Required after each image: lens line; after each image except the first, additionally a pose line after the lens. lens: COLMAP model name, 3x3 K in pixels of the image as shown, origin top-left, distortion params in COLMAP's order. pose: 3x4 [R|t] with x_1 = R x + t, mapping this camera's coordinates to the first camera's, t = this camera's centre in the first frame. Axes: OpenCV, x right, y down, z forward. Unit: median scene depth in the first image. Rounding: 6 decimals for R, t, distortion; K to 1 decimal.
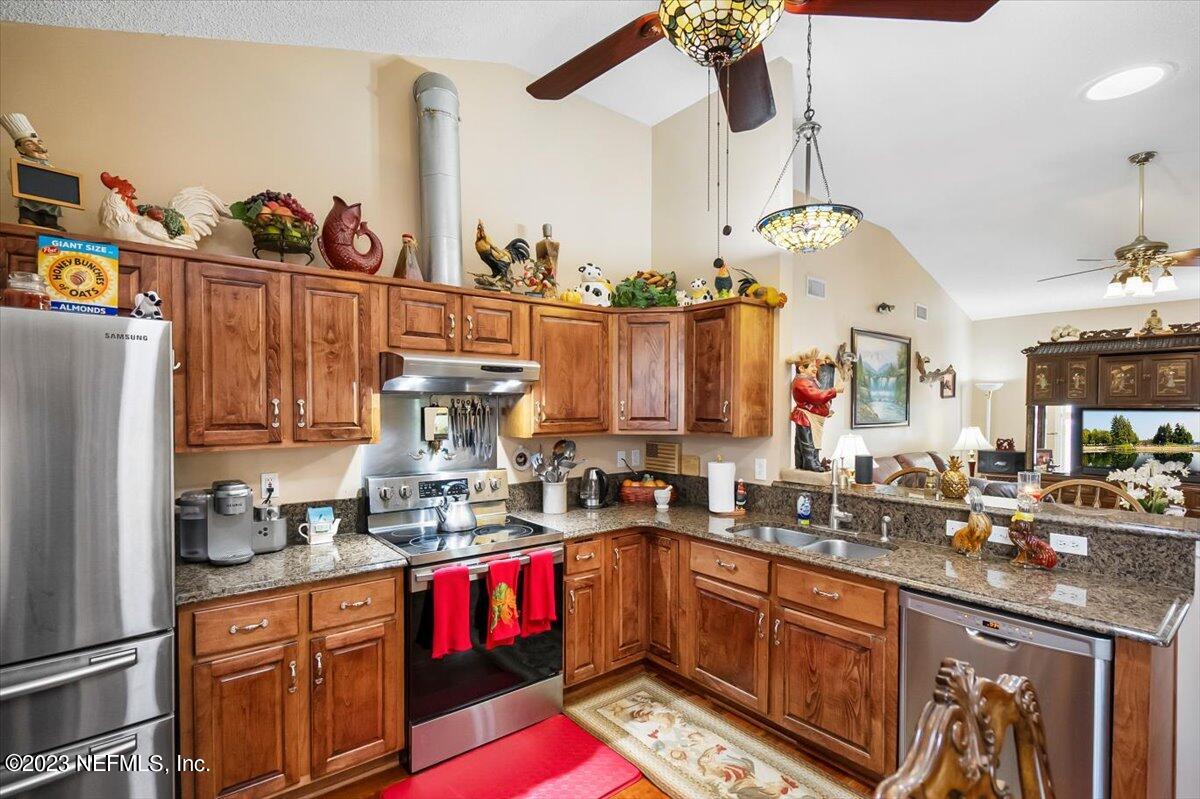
lens RADIAL K [[566.8, 0, 606.1], [0, 566.8, 419.7], [0, 0, 1]] dist [-0.000888, 0.000054]
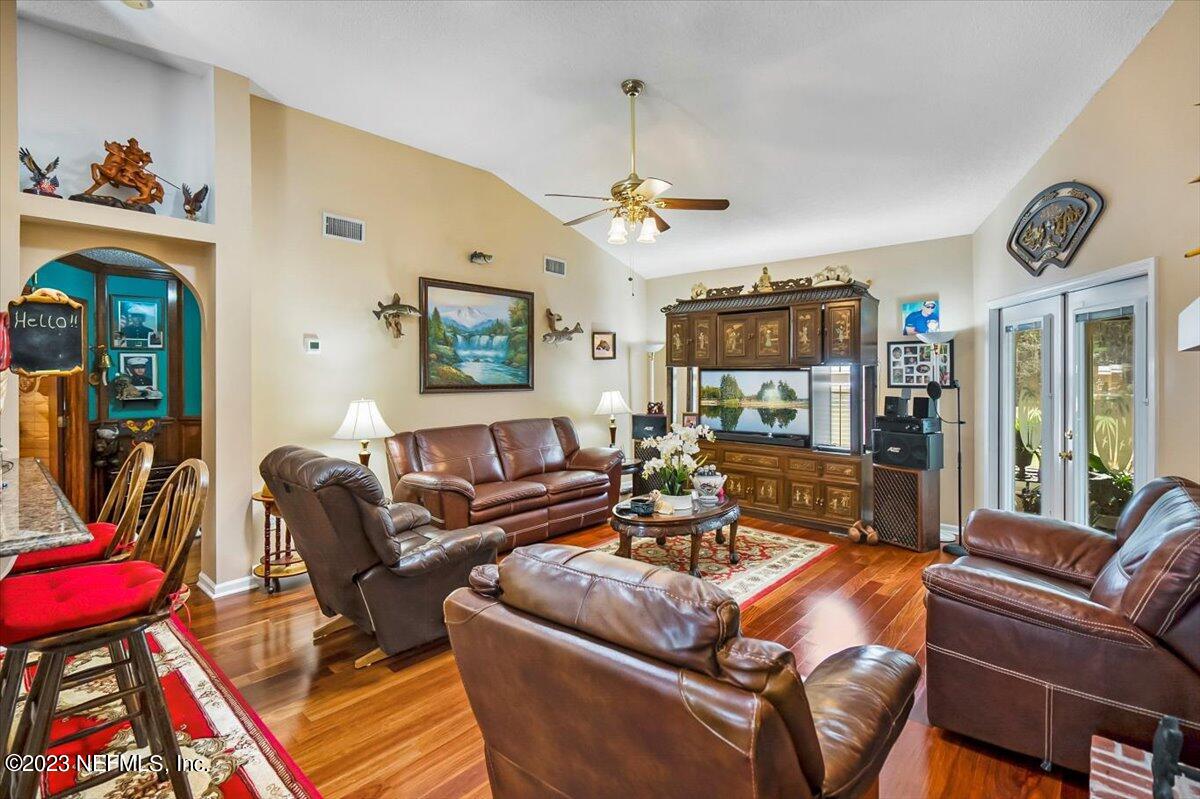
lens RADIAL K [[566.8, 0, 595.9], [0, 566.8, 378.4], [0, 0, 1]] dist [-0.000888, 0.000054]
pose [[0.987163, -0.006553, 0.159584, 0.507728], [0.009133, 0.999839, -0.015437, 0.008269], [-0.159457, 0.016696, 0.987064, 0.090194]]
